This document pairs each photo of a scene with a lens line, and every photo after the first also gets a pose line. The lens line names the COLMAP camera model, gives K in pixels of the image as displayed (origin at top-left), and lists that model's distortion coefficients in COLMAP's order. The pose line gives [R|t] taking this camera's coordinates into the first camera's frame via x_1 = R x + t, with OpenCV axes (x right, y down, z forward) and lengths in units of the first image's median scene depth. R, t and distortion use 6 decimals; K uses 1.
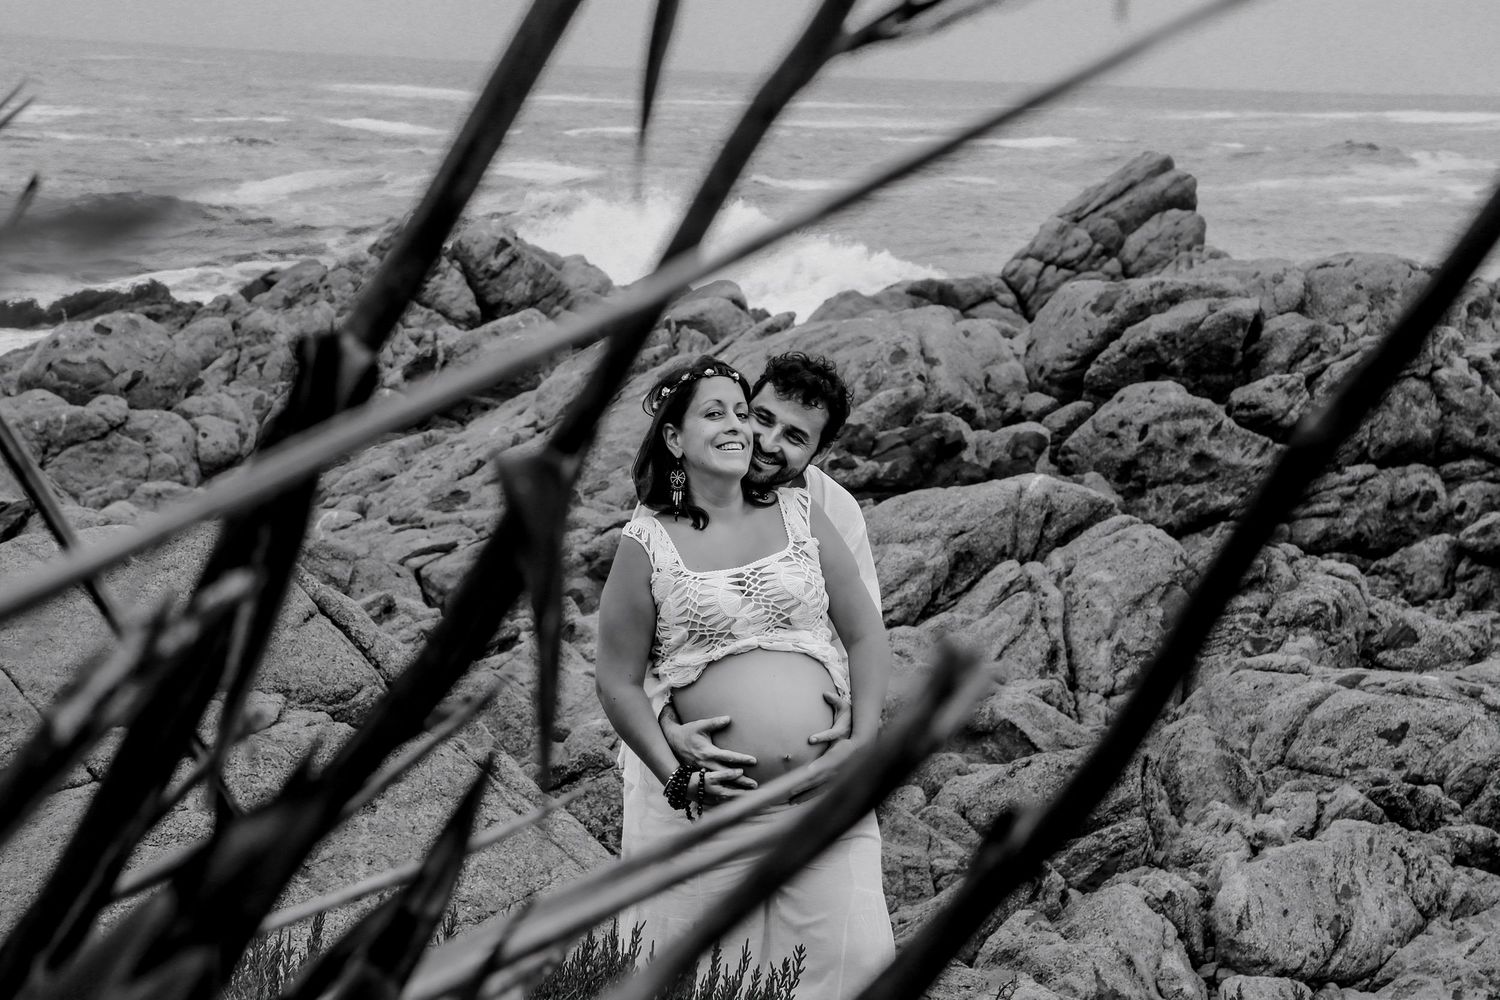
lens RADIAL K [[4482.7, 0, 750.0], [0, 4482.7, 500.0], [0, 0, 1]] dist [0.592918, 0.503798]
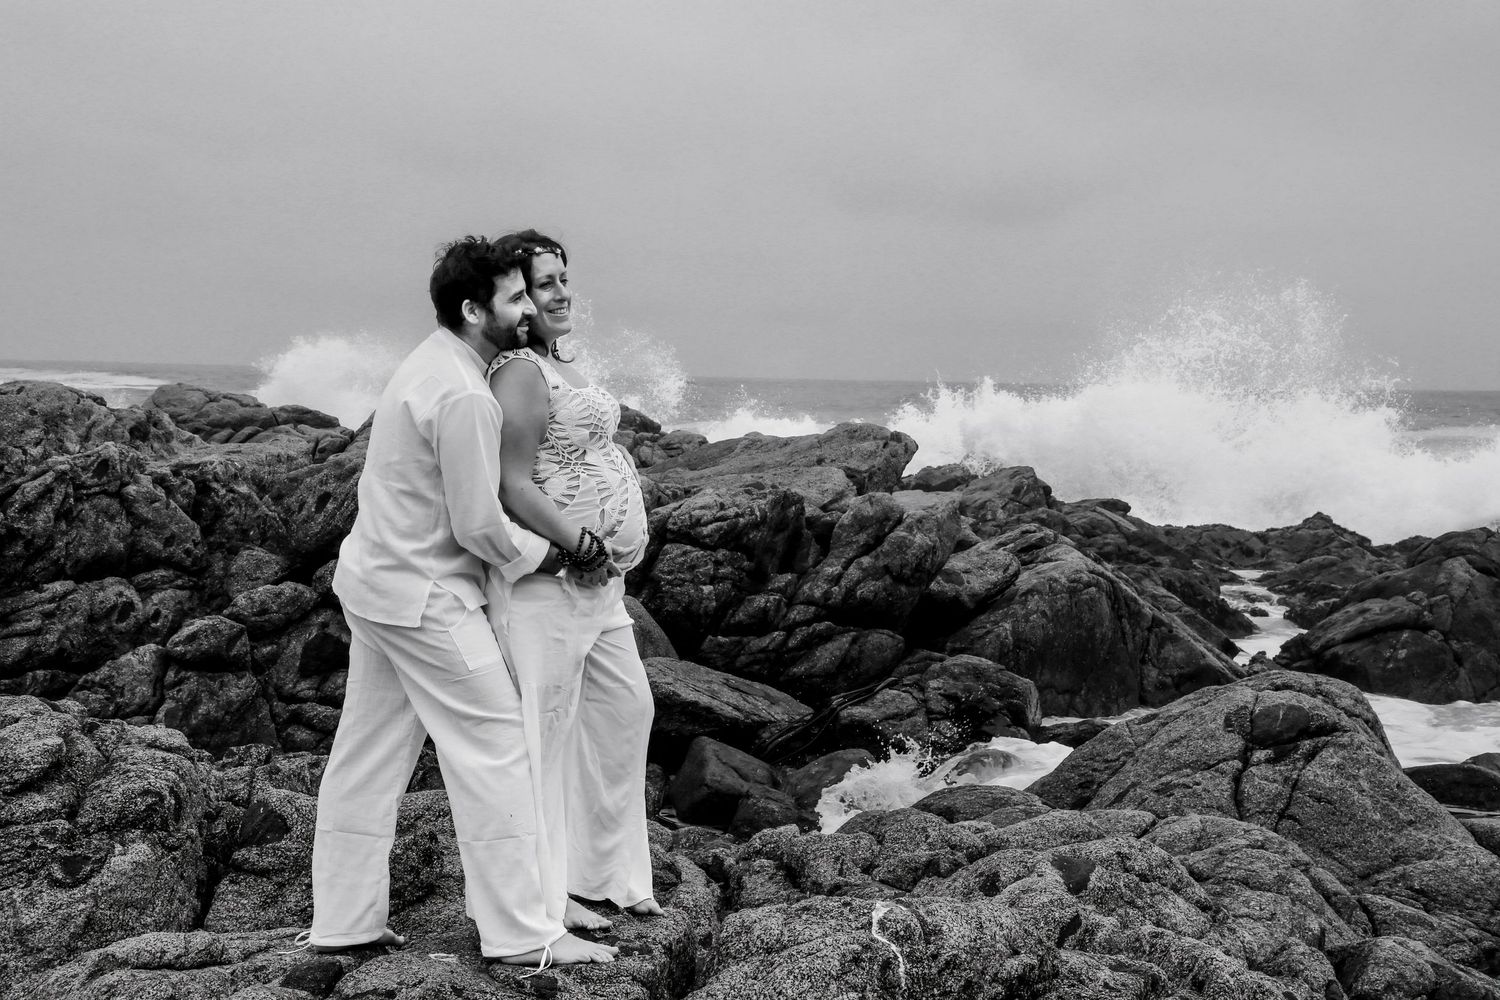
lens RADIAL K [[2293.1, 0, 750.0], [0, 2293.1, 500.0], [0, 0, 1]] dist [0.208906, 0.019413]
pose [[0.883877, -0.044229, 0.465623, 0.028116], [0.056312, 0.998340, -0.012063, -0.010983], [-0.464317, 0.036882, 0.884901, 0.462681]]
